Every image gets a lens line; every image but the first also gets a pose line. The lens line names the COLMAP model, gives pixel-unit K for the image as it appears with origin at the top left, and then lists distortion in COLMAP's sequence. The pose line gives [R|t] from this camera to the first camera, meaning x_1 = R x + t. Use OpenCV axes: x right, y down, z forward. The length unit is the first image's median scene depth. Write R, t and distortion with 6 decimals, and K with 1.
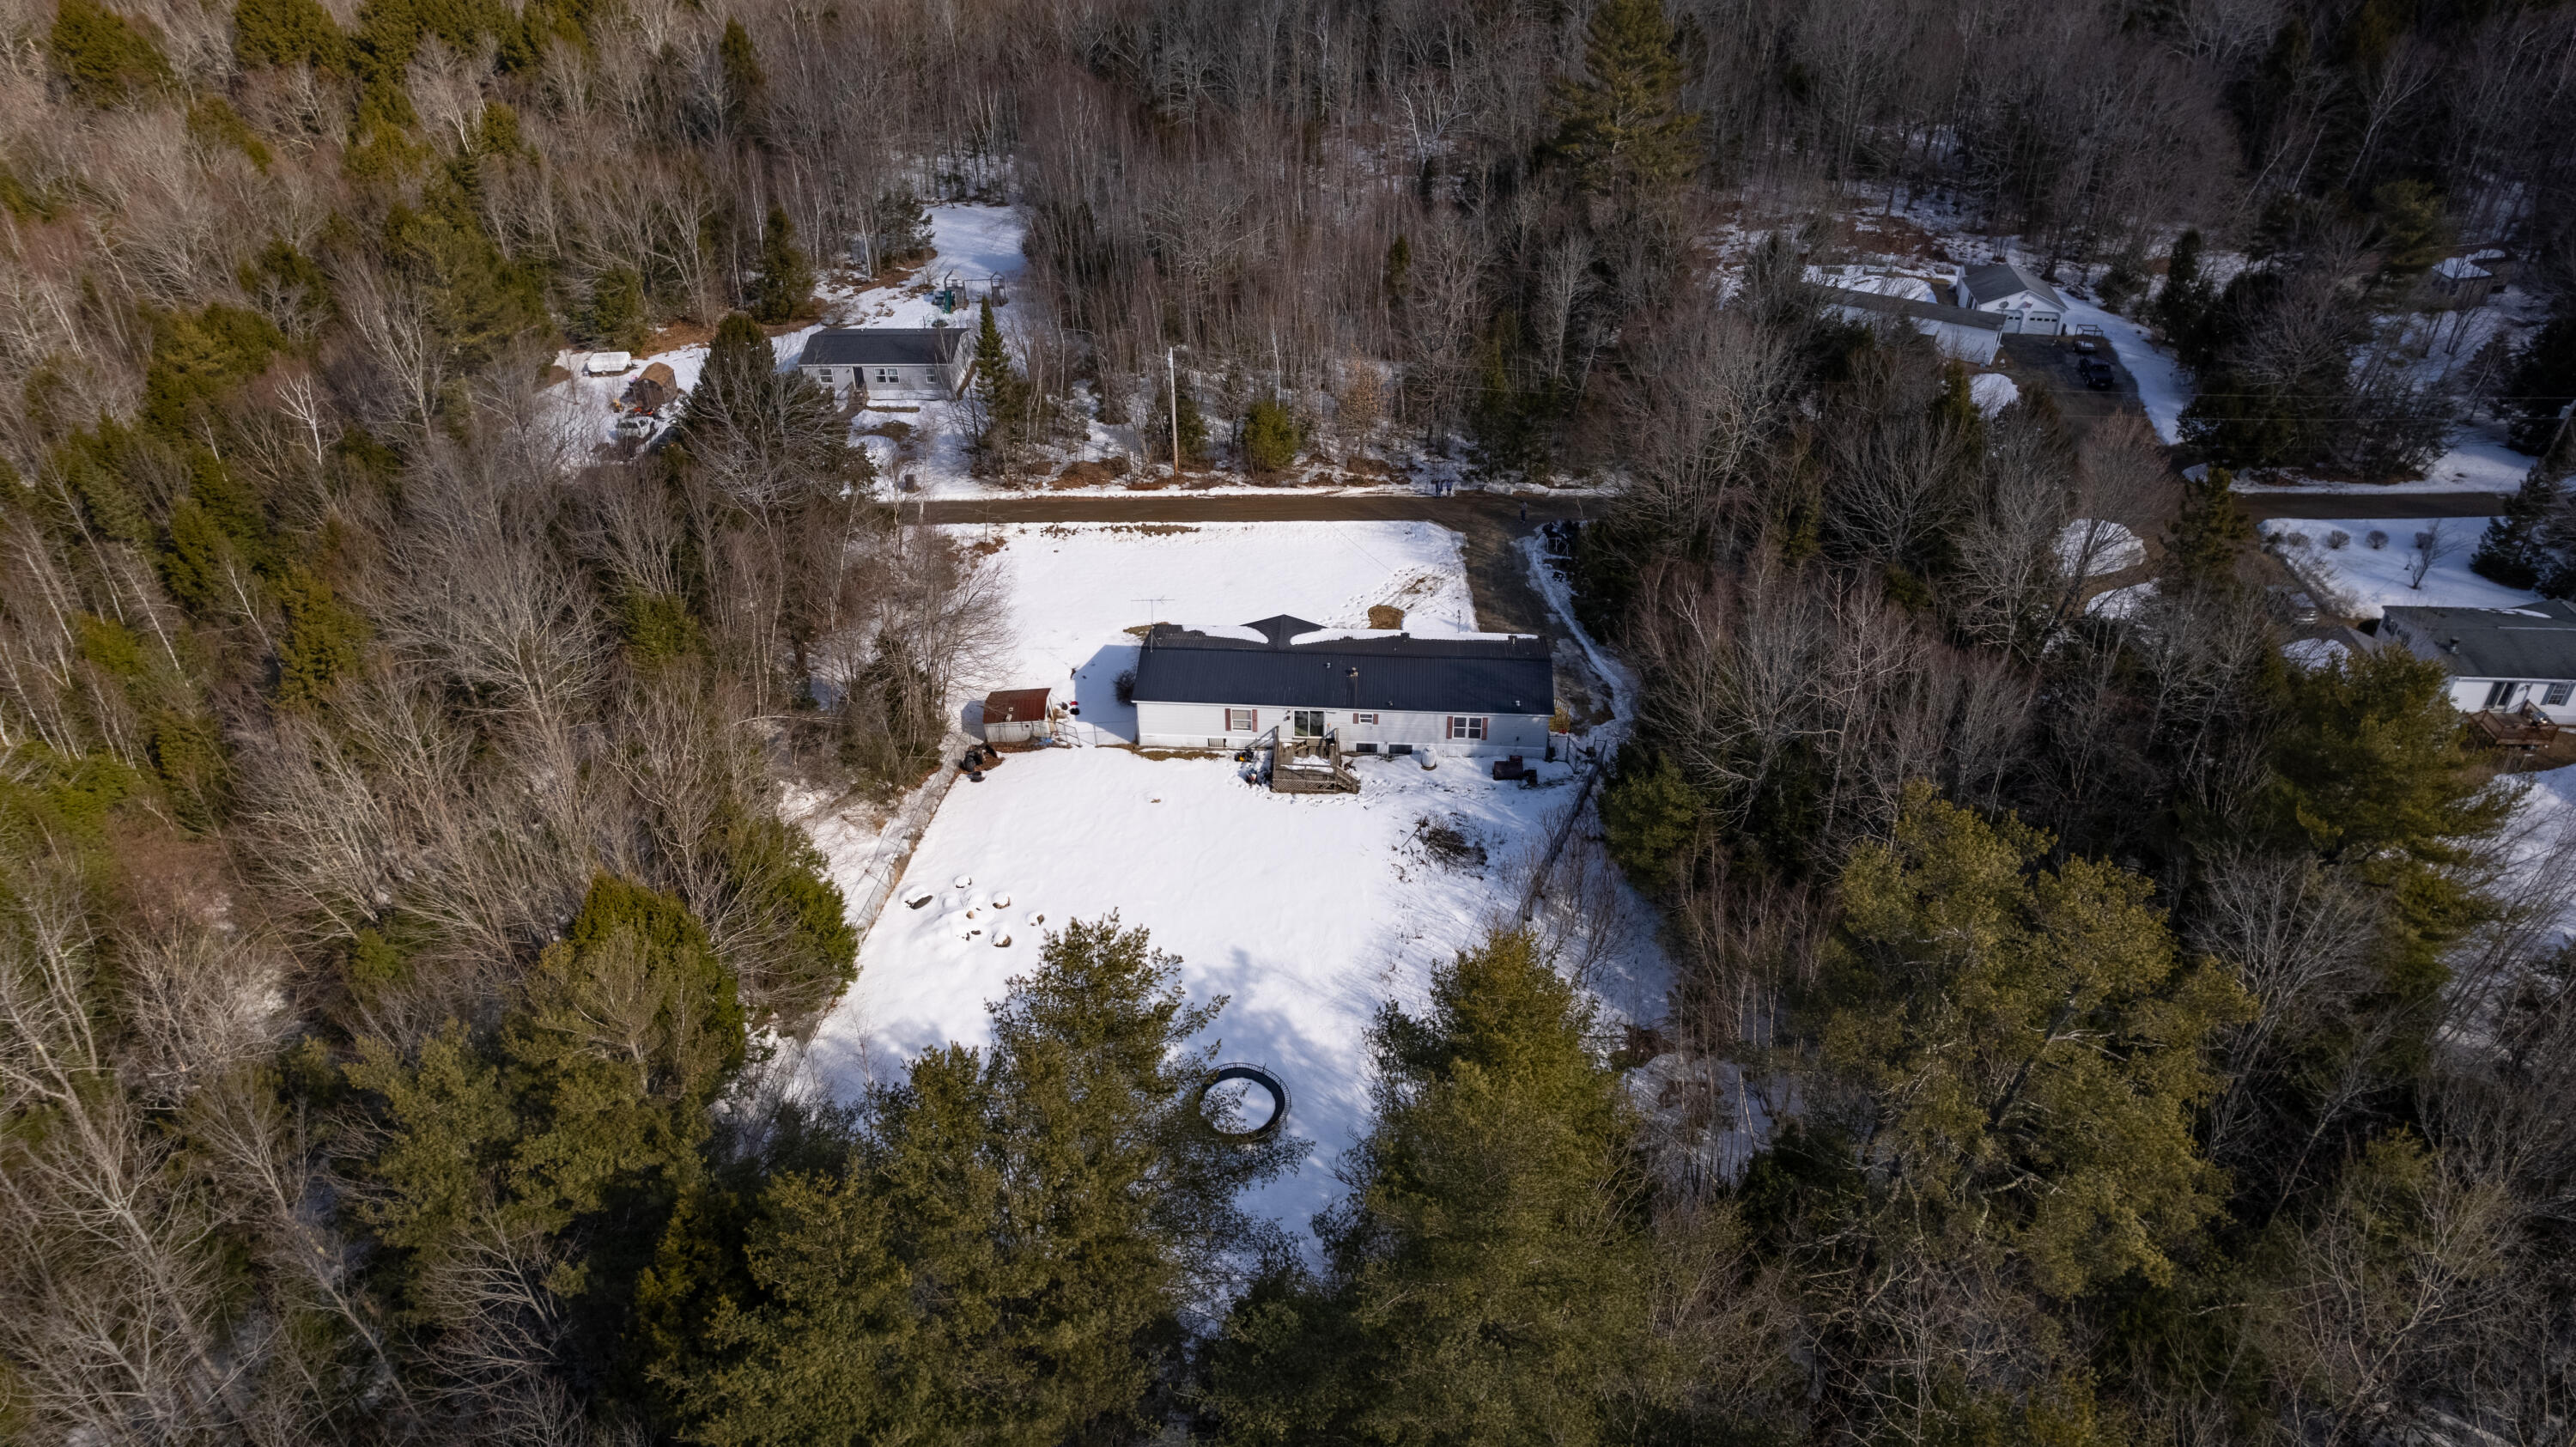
lens RADIAL K [[1654.6, 0, 1288.0], [0, 1654.6, 723.5], [0, 0, 1]] dist [-0.082354, 0.074071]
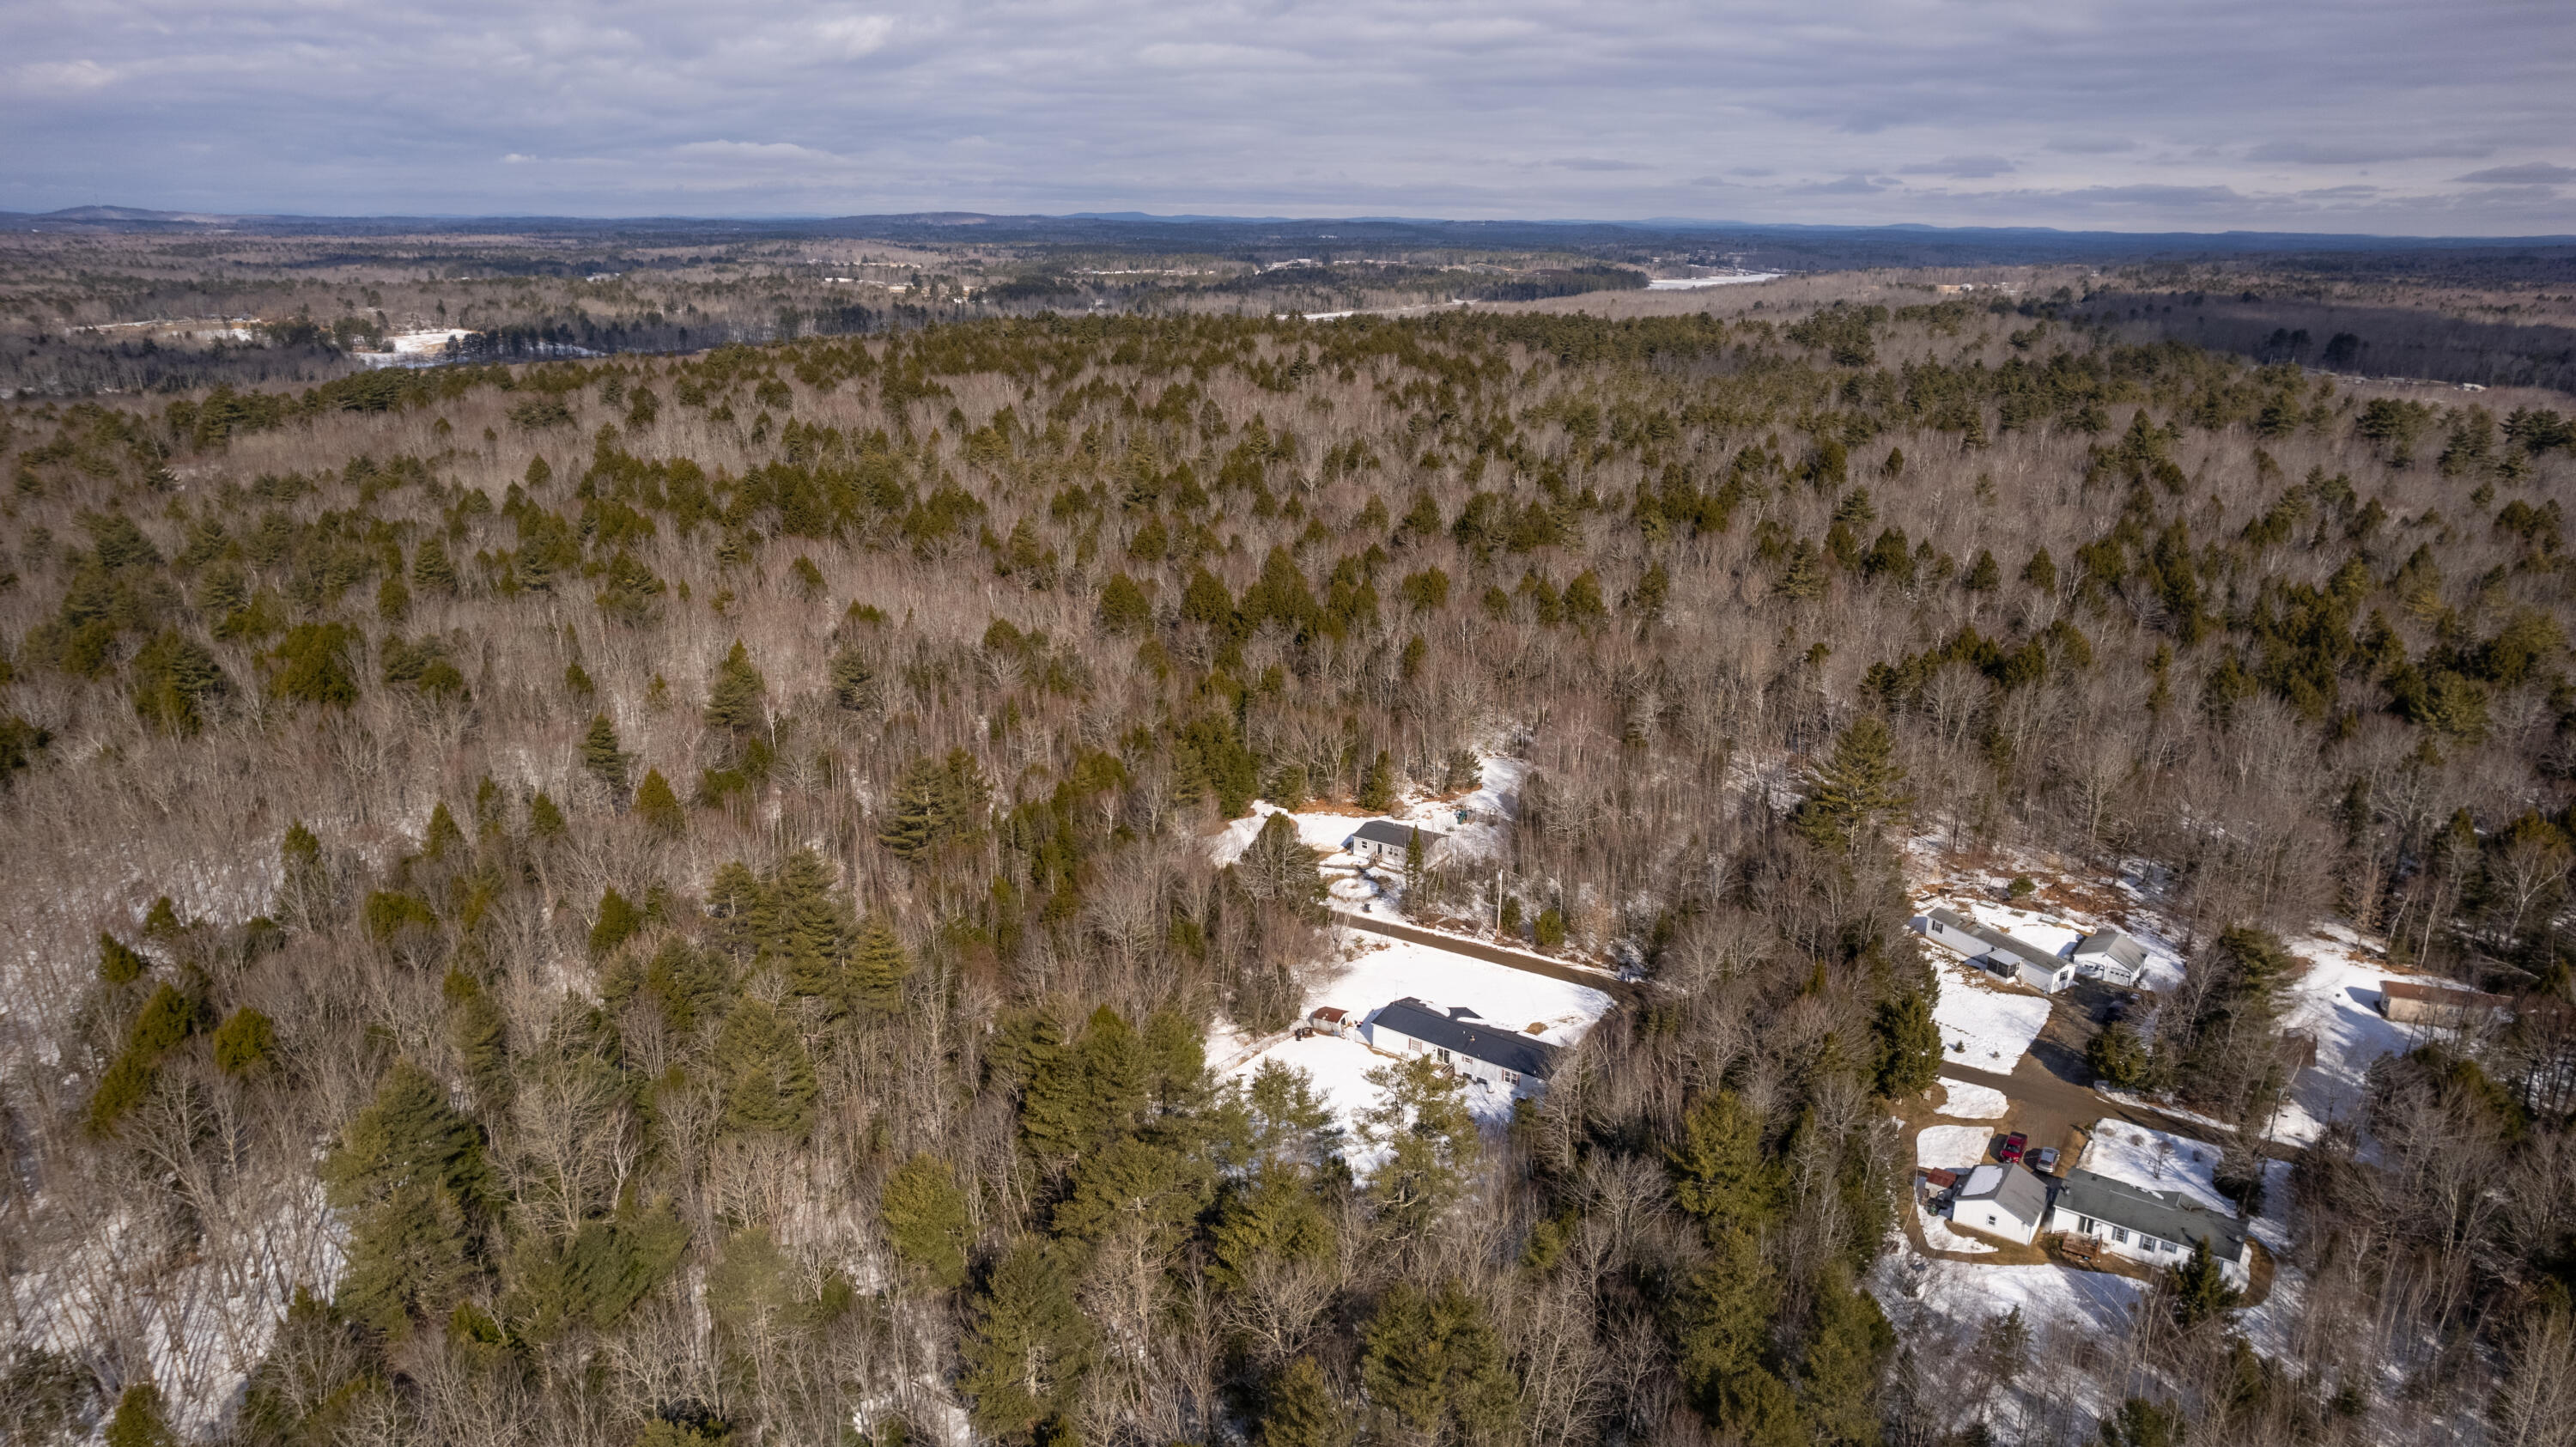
lens RADIAL K [[1654.6, 0, 1288.0], [0, 1654.6, 723.5], [0, 0, 1]] dist [-0.082354, 0.074071]
pose [[0.847443, 0.165594, -0.504399, 0.781751], [-0.297204, 0.935251, -0.192290, 0.062424], [0.439898, 0.312864, 0.841787, -0.907113]]
